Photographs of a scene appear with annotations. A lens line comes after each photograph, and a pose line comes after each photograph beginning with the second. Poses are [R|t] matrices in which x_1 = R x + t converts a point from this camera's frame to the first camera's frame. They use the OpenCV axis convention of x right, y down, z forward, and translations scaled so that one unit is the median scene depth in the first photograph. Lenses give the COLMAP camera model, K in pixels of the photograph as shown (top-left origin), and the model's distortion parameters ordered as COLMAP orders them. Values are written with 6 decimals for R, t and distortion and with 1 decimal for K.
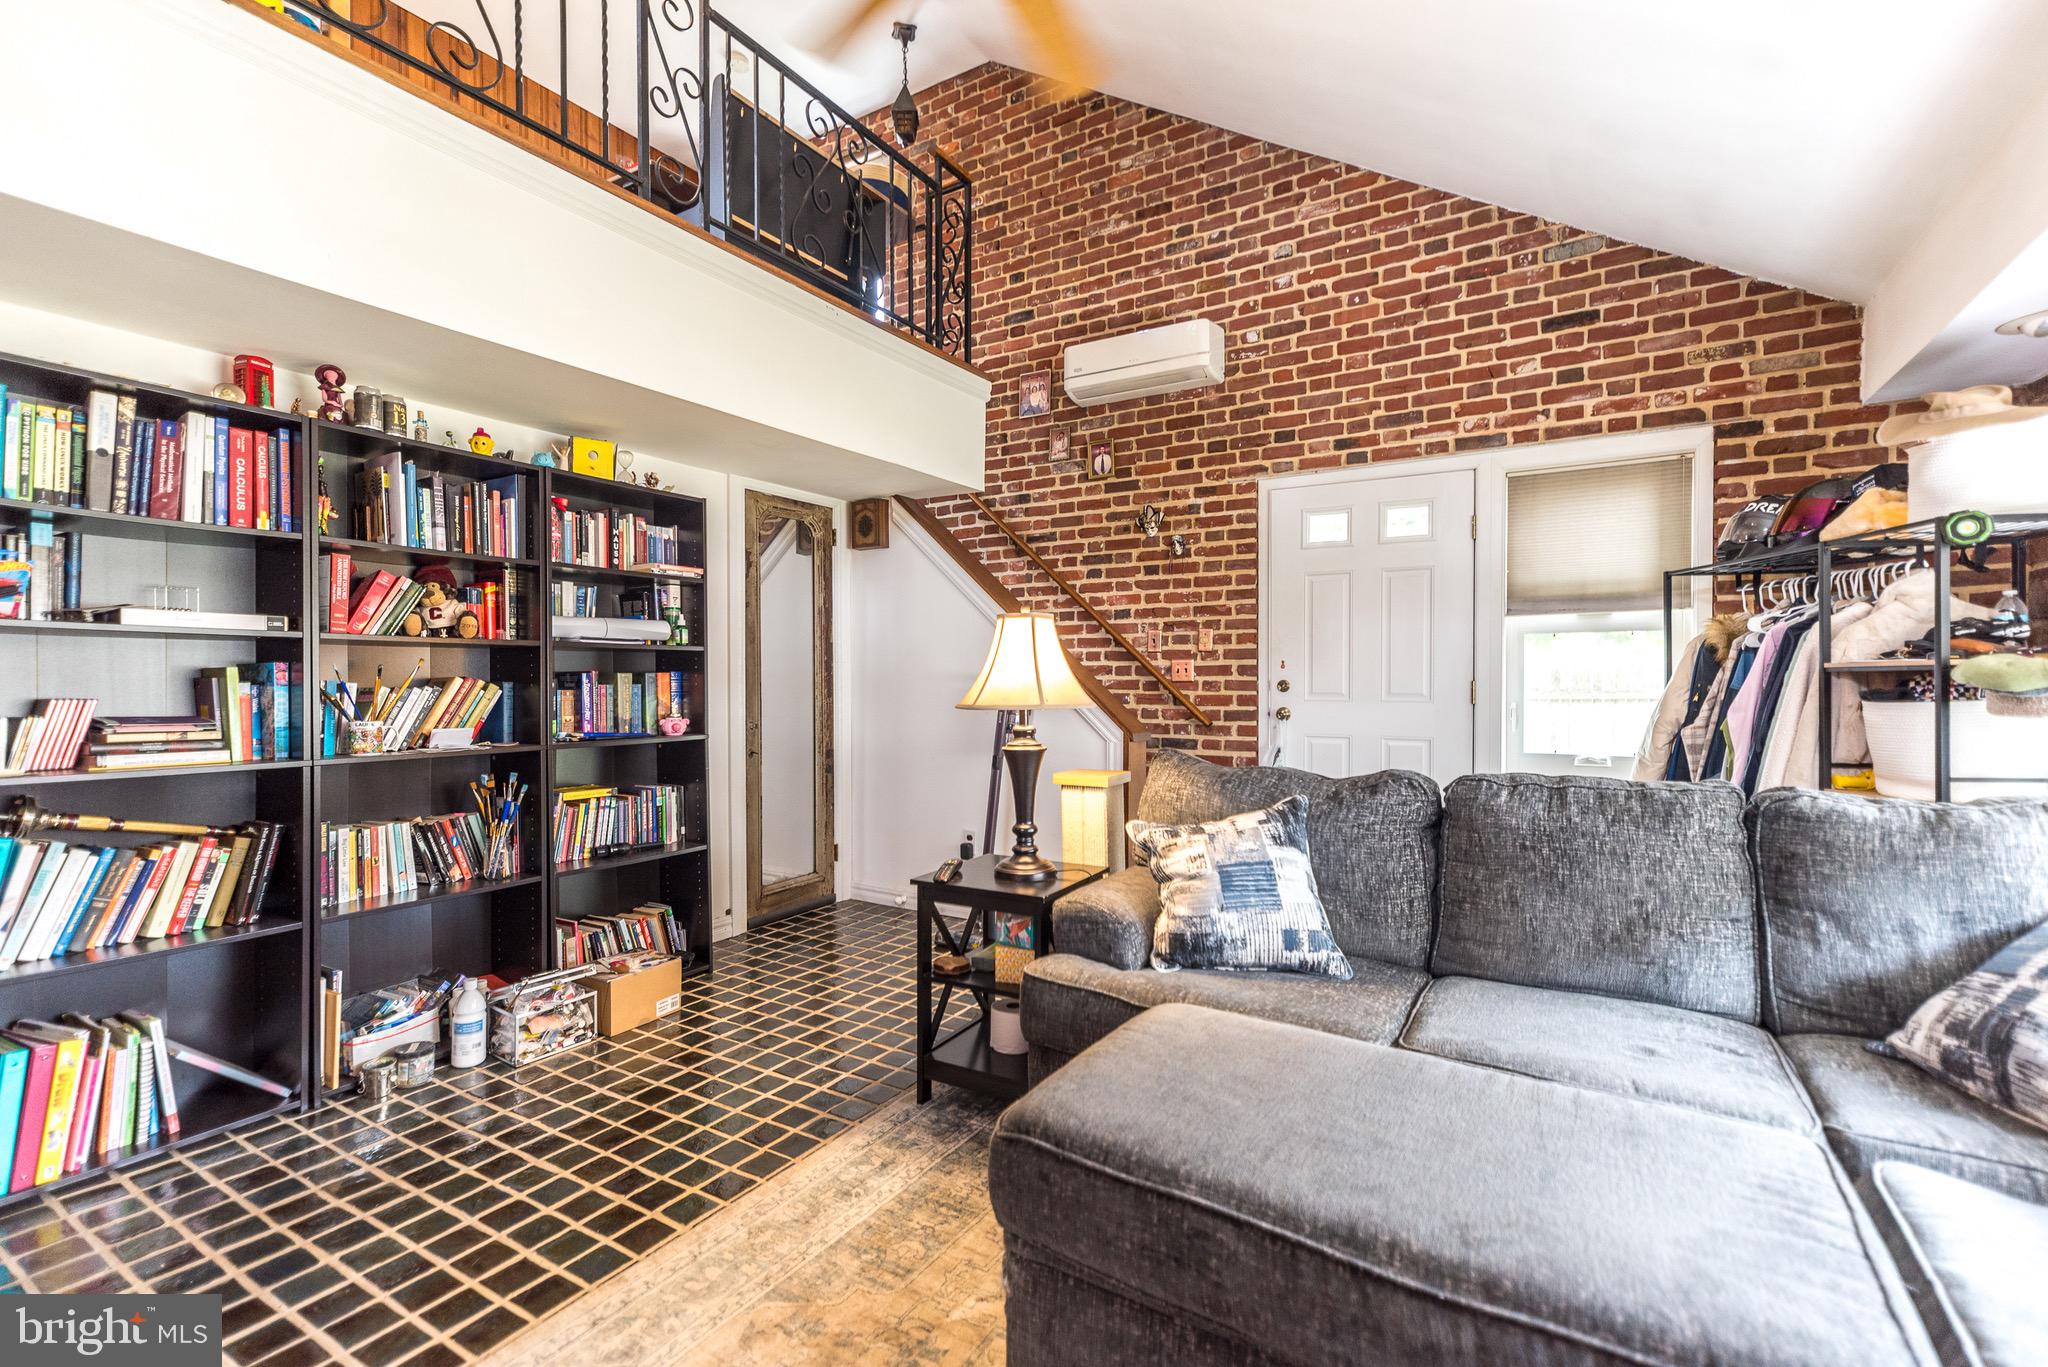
lens RADIAL K [[889.6, 0, 1033.4], [0, 889.6, 689.4], [0, 0, 1]] dist [0.012021, -0.000150]
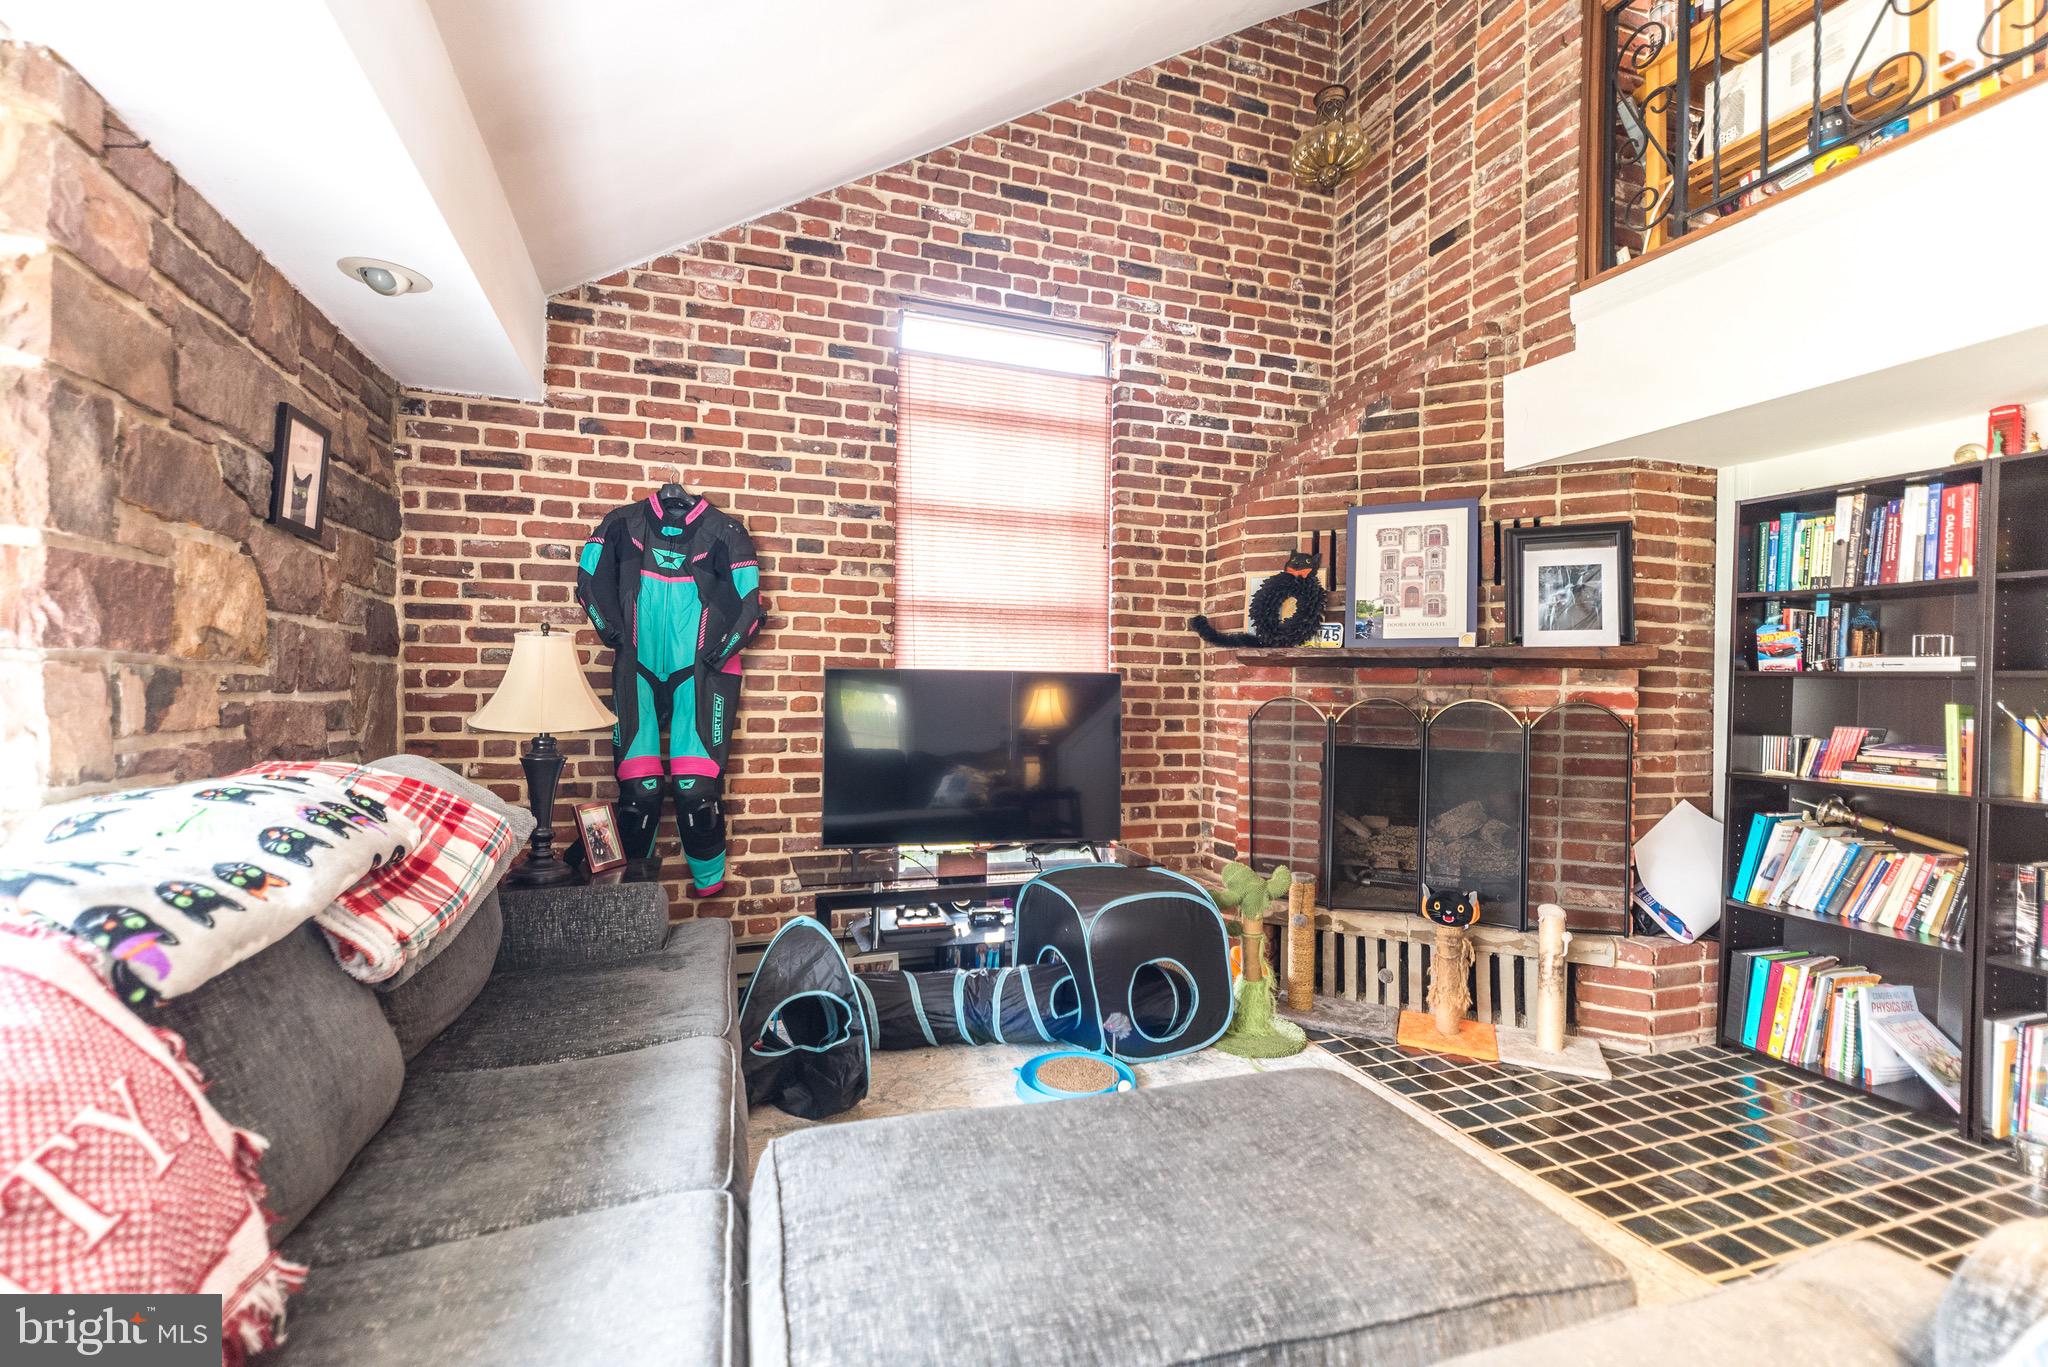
lens RADIAL K [[889.6, 0, 1024.0], [0, 889.6, 683.9], [0, 0, 1]] dist [0.012021, -0.000150]
pose [[-0.626805, -0.010513, -0.779105, 0.744719], [-0.025116, 0.999662, 0.006717, -0.032031], [0.778771, 0.023779, -0.626857, 0.885658]]
